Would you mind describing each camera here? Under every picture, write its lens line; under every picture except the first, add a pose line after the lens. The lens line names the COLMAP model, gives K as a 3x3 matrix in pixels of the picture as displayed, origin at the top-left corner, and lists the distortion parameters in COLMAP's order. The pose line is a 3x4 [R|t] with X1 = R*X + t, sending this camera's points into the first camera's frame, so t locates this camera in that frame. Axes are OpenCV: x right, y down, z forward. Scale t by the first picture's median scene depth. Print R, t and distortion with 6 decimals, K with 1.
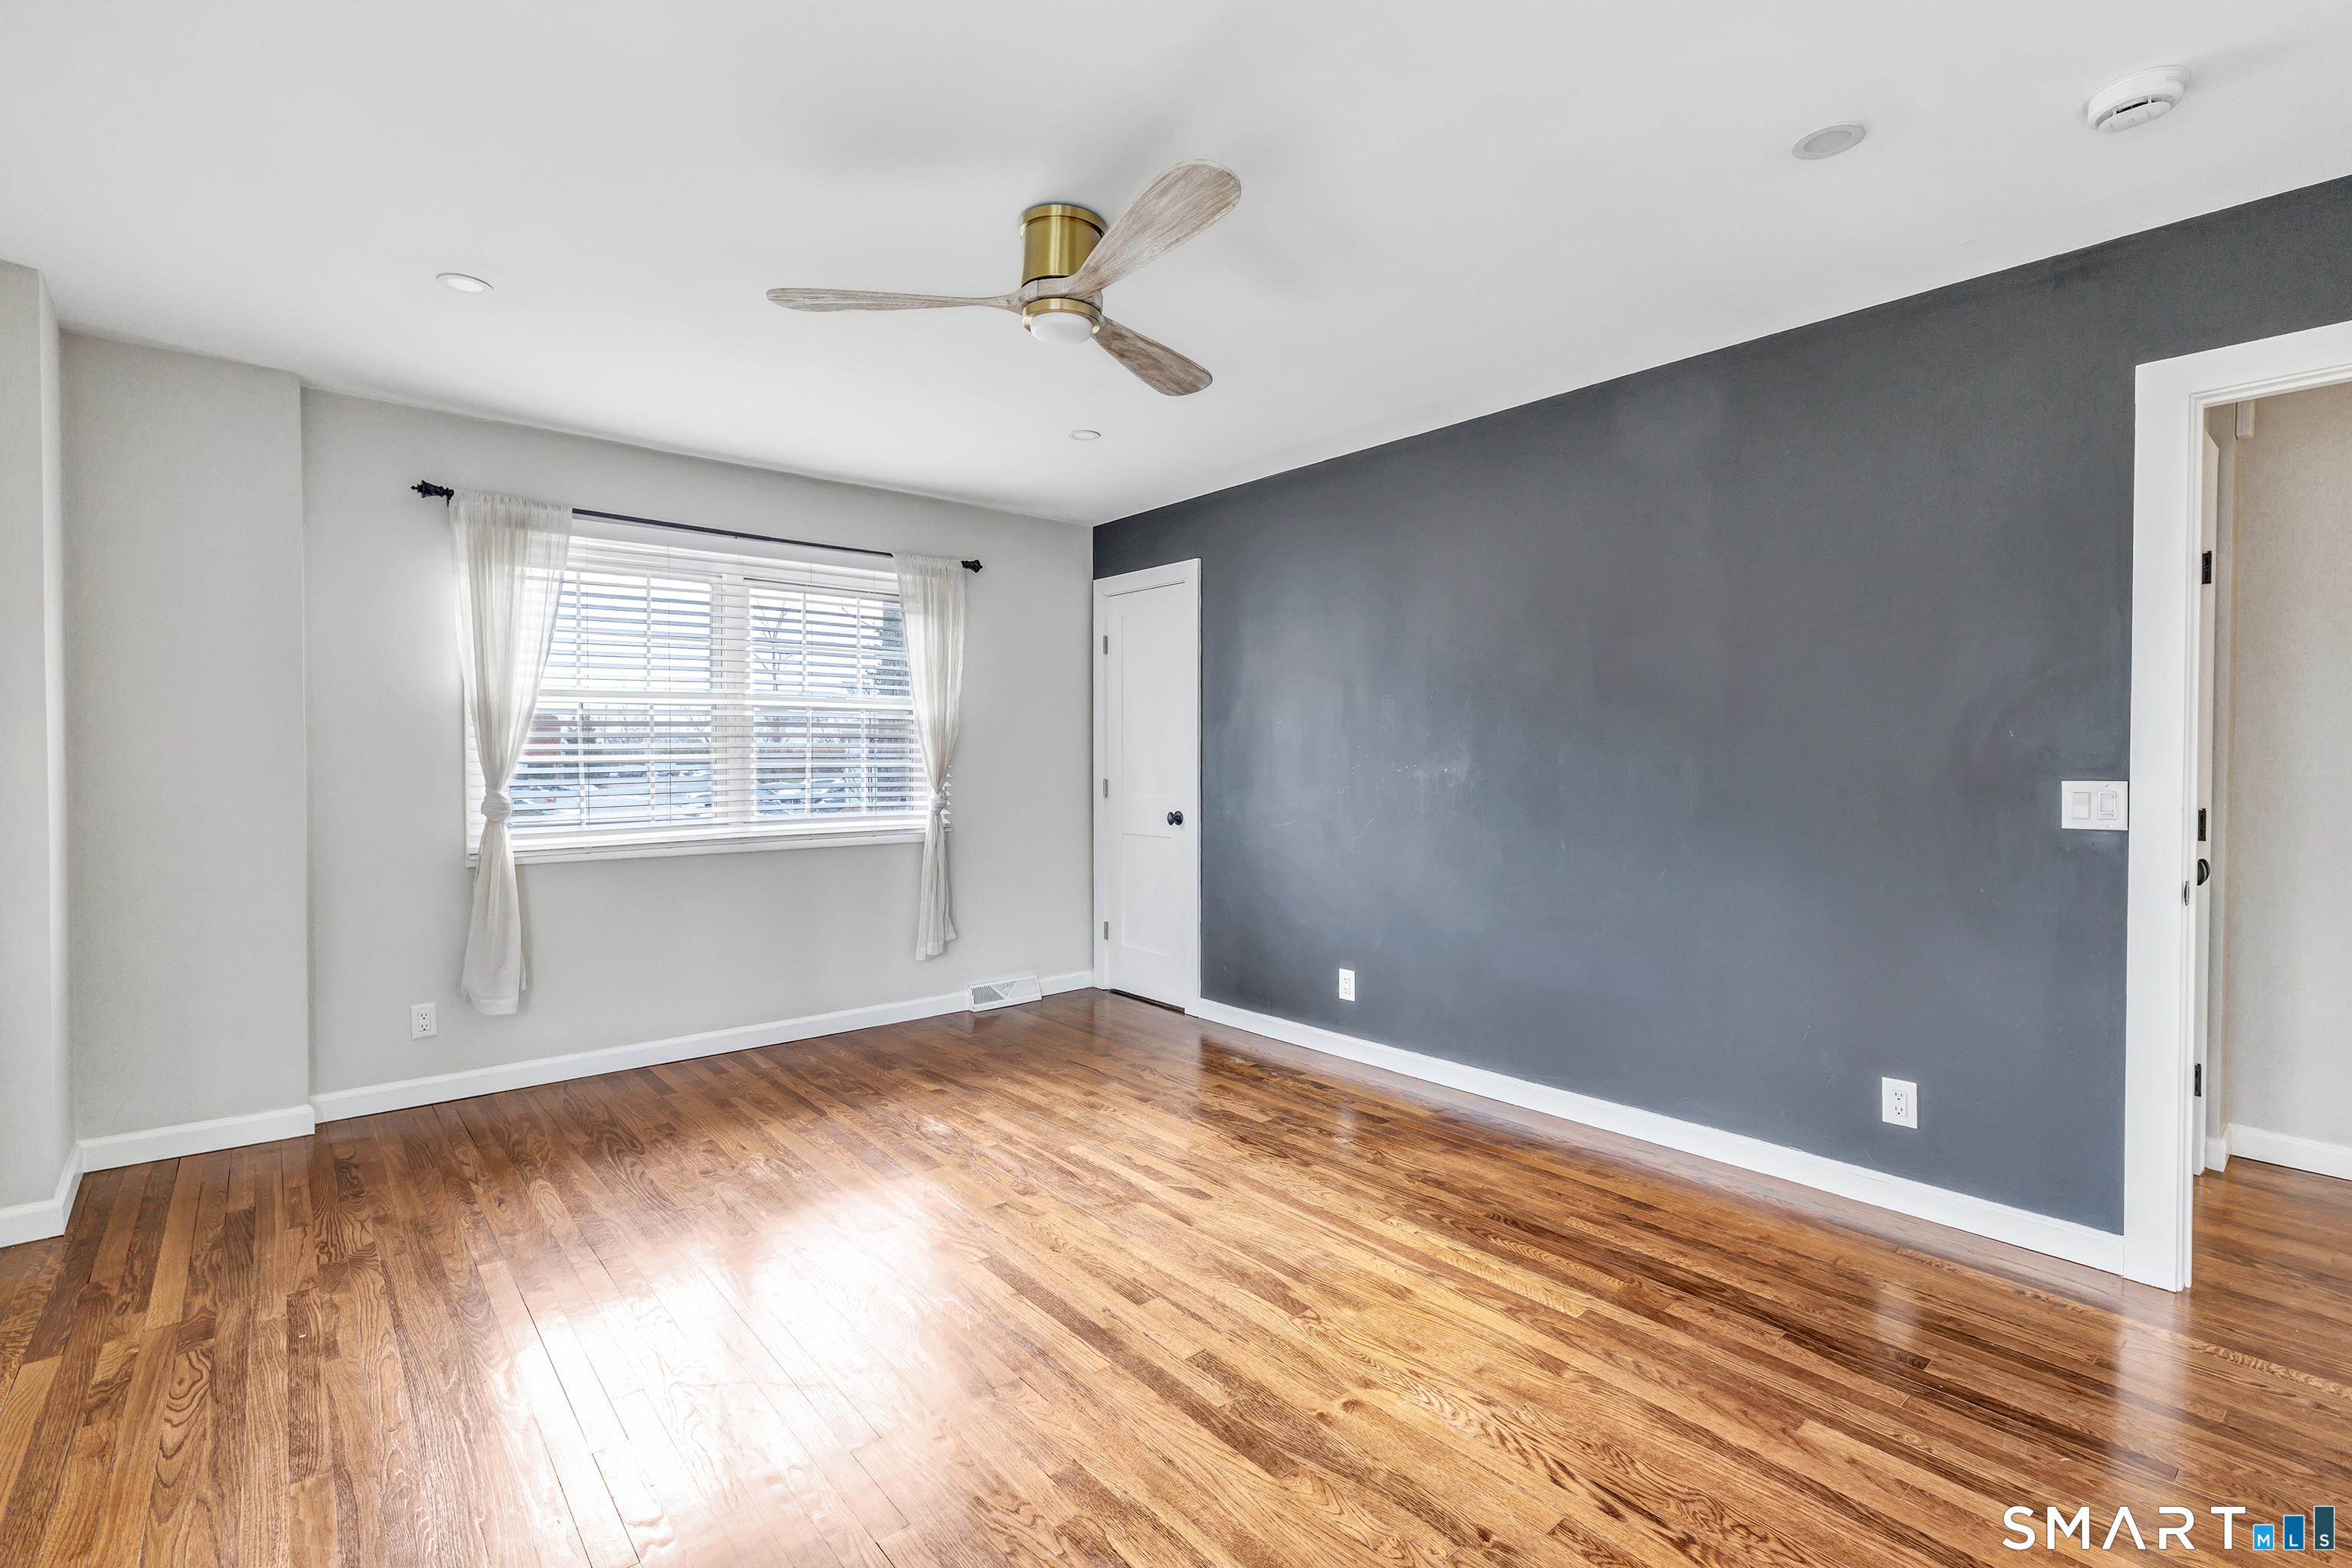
lens RADIAL K [[1072.5, 0, 1174.7], [0, 1072.5, 765.5], [0, 0, 1]] dist [0.001579, 0.000056]
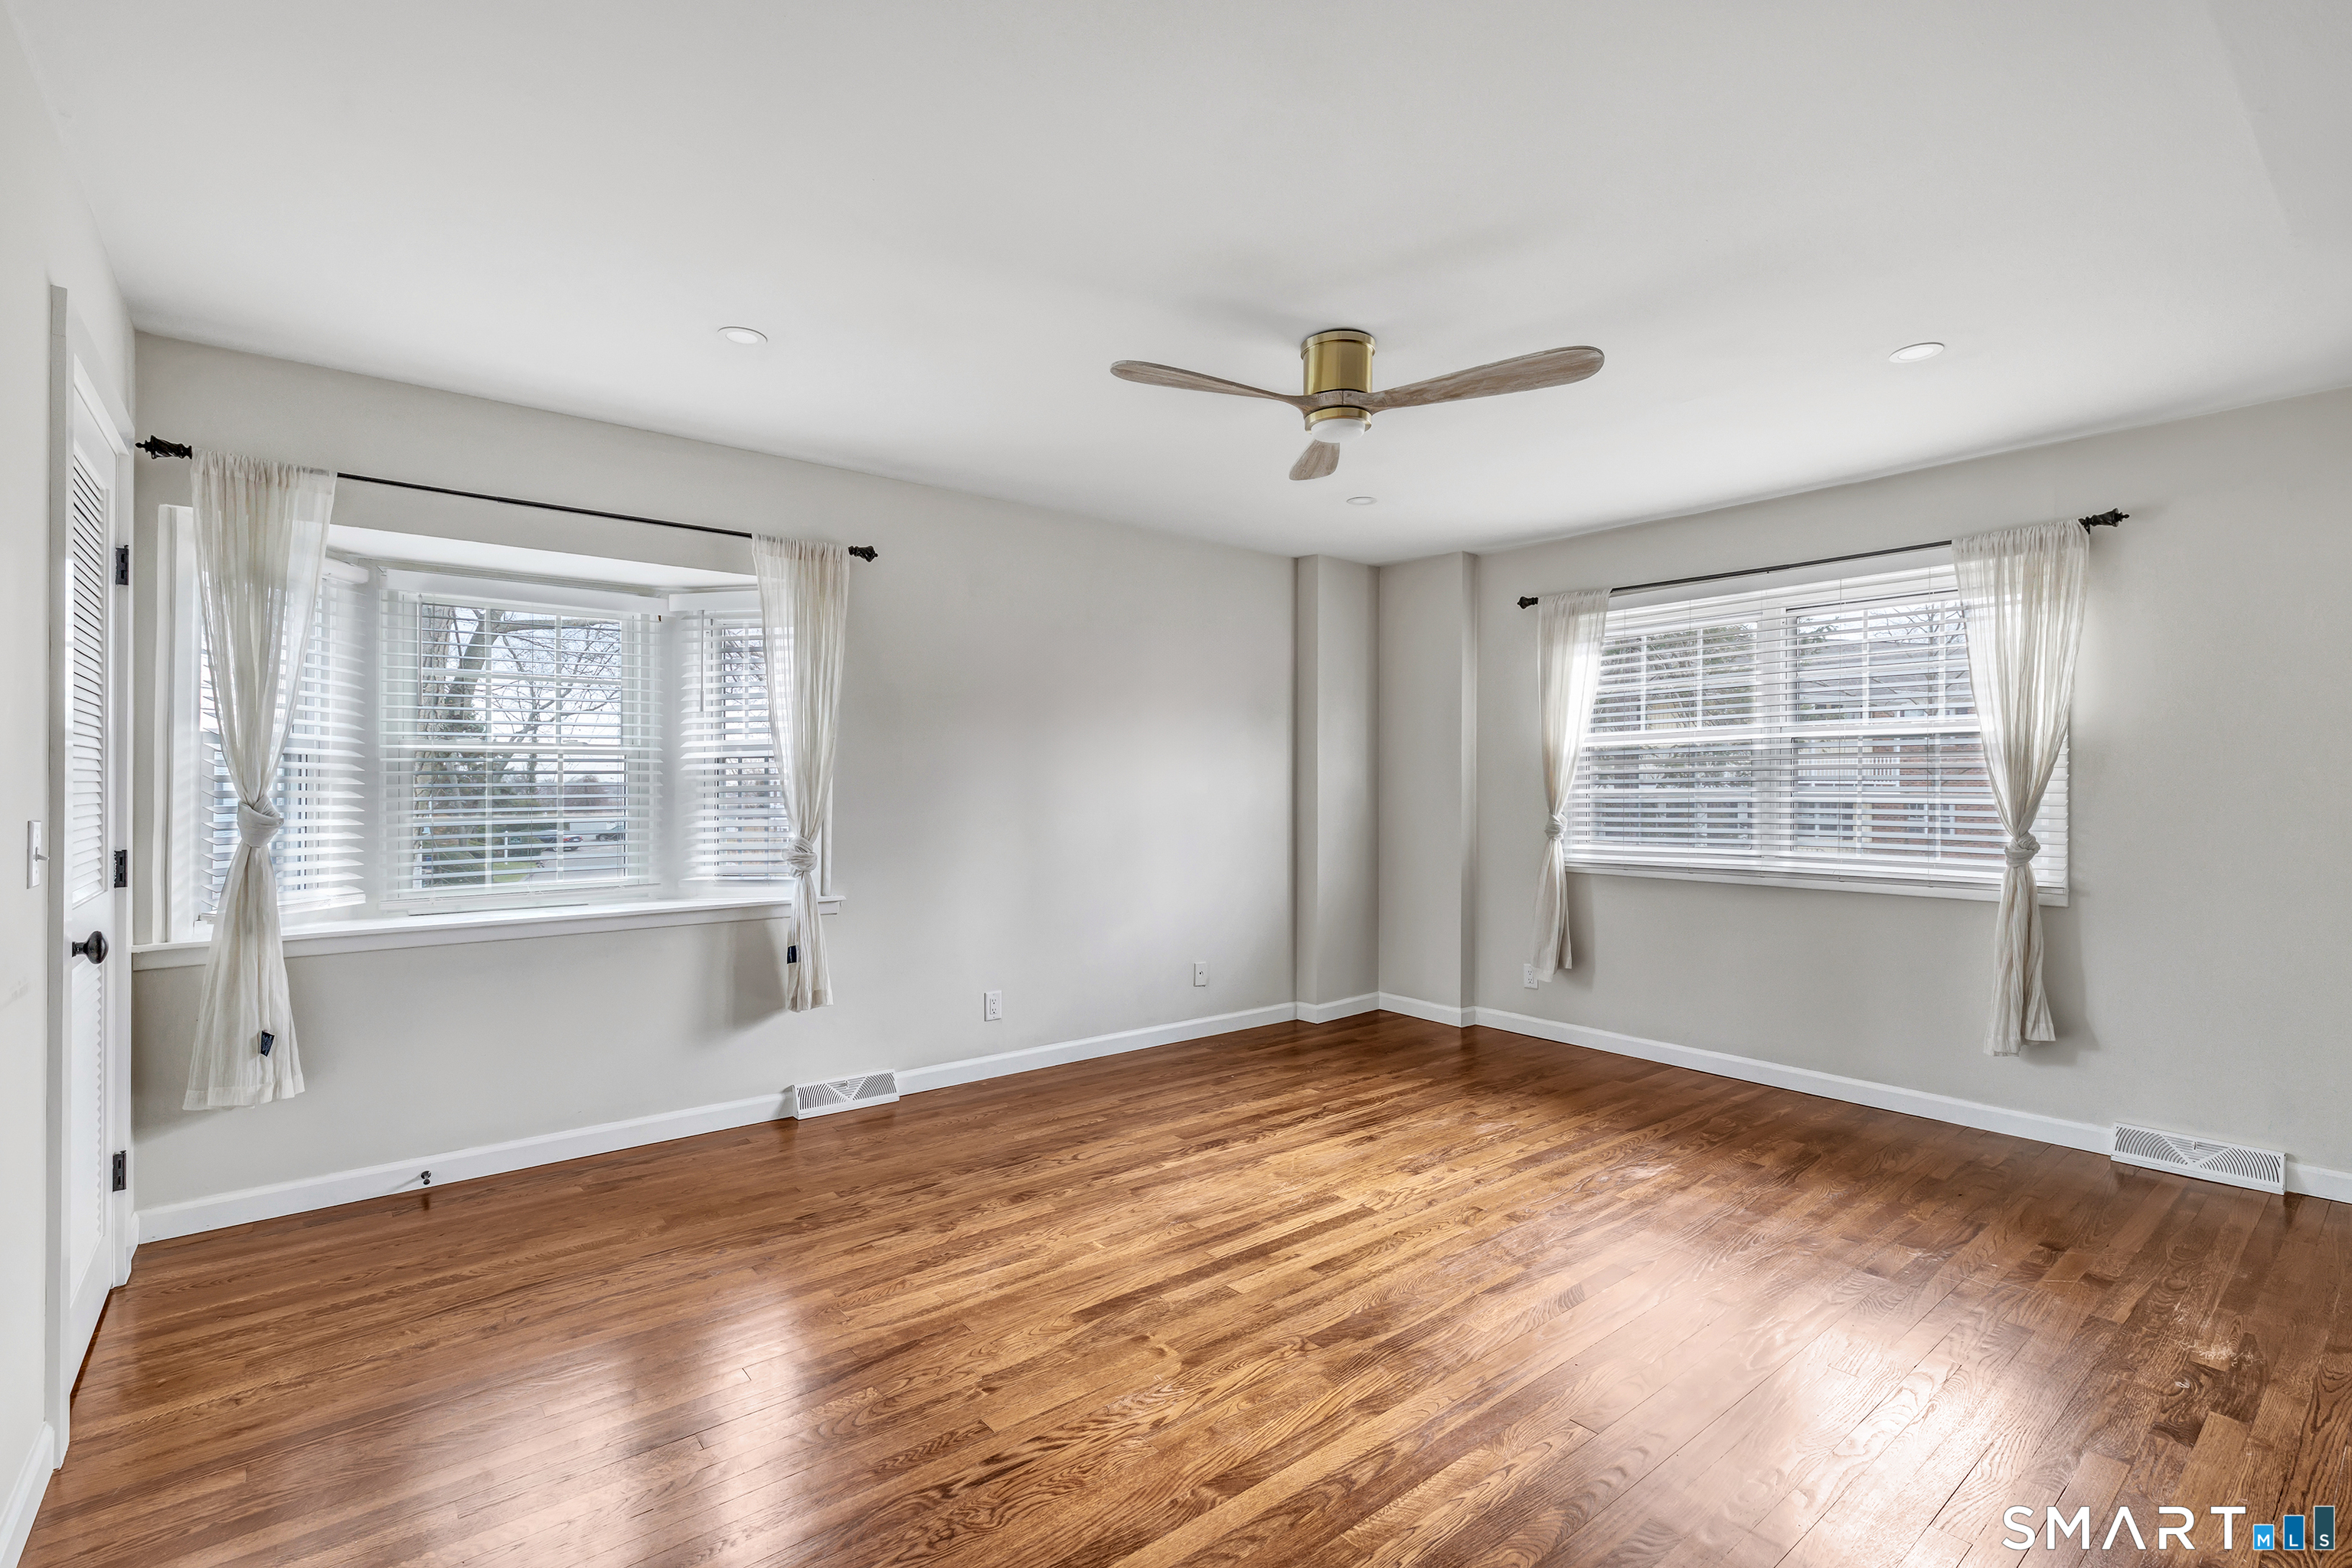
lens RADIAL K [[1050.2, 0, 1176.2], [0, 1050.2, 790.6], [0, 0, 1]] dist [-0.000575, 0.000202]
pose [[-0.022250, 0.002126, -0.999750, 0.723884], [-0.012816, 0.999915, 0.002411, -0.004613], [0.999670, 0.012866, -0.022221, 0.582781]]
